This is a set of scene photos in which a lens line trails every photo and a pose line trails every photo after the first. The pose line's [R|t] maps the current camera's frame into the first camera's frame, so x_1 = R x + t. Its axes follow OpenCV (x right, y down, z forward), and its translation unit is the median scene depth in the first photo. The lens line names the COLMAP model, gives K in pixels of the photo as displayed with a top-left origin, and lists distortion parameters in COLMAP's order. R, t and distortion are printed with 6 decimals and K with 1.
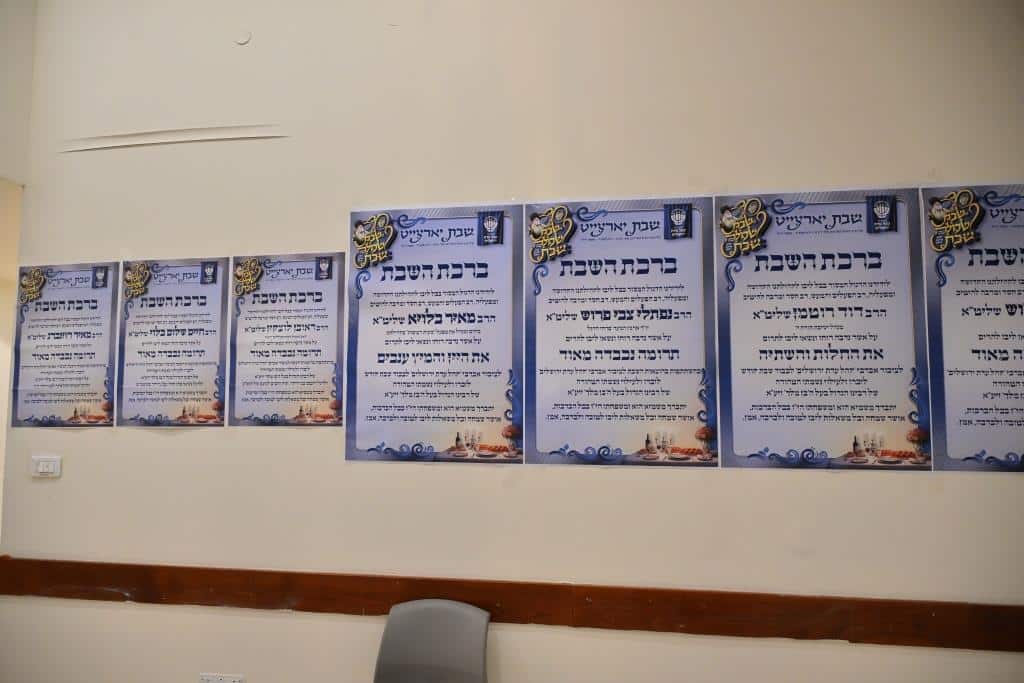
lens RADIAL K [[697.1, 0, 520.2], [0, 697.1, 336.9], [0, 0, 1]] dist [-0.018586, 0.008346]
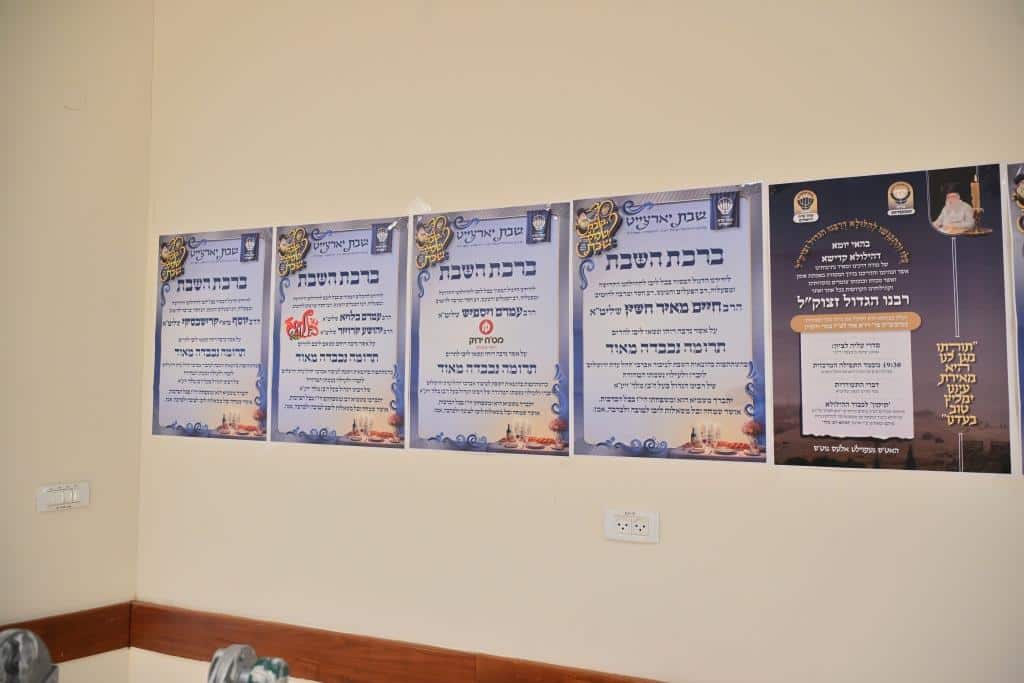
lens RADIAL K [[697.1, 0, 506.8], [0, 697.1, 349.8], [0, 0, 1]] dist [-0.018586, 0.008346]
pose [[0.982694, -0.009363, -0.184999, 0.106744], [0.014408, 0.999560, 0.025943, -0.001099], [0.184674, -0.028160, 0.982396, -0.018171]]
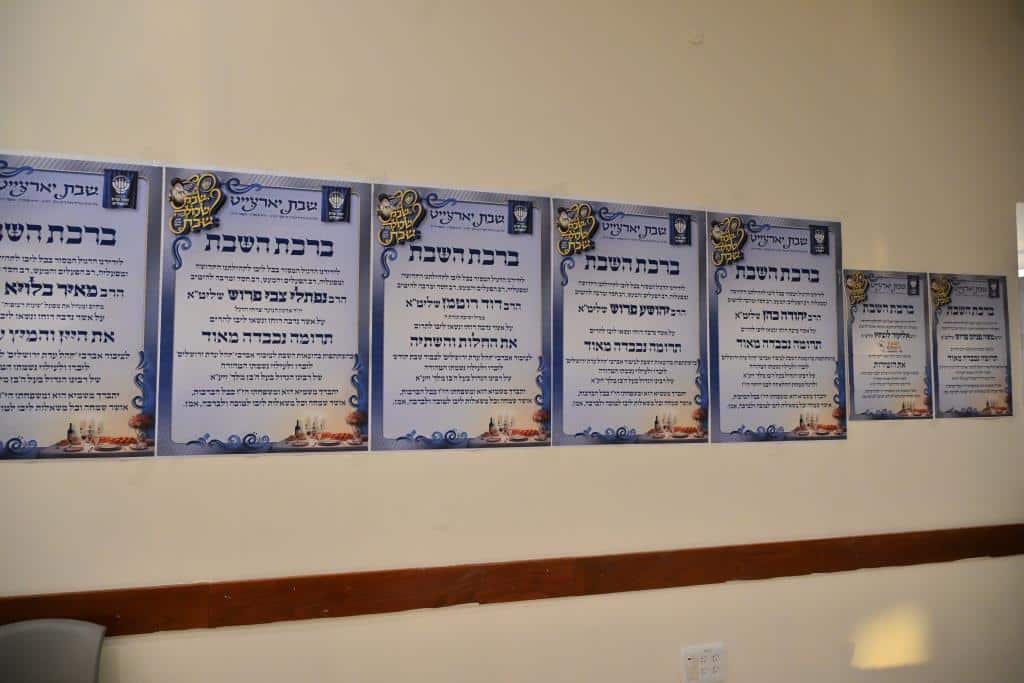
lens RADIAL K [[697.1, 0, 517.0], [0, 697.1, 342.1], [0, 0, 1]] dist [-0.018586, 0.008346]
pose [[0.897775, 0.023227, 0.439842, 0.028011], [-0.035832, 0.999150, 0.020376, -0.000313], [-0.438995, -0.034053, 0.897844, -0.004689]]
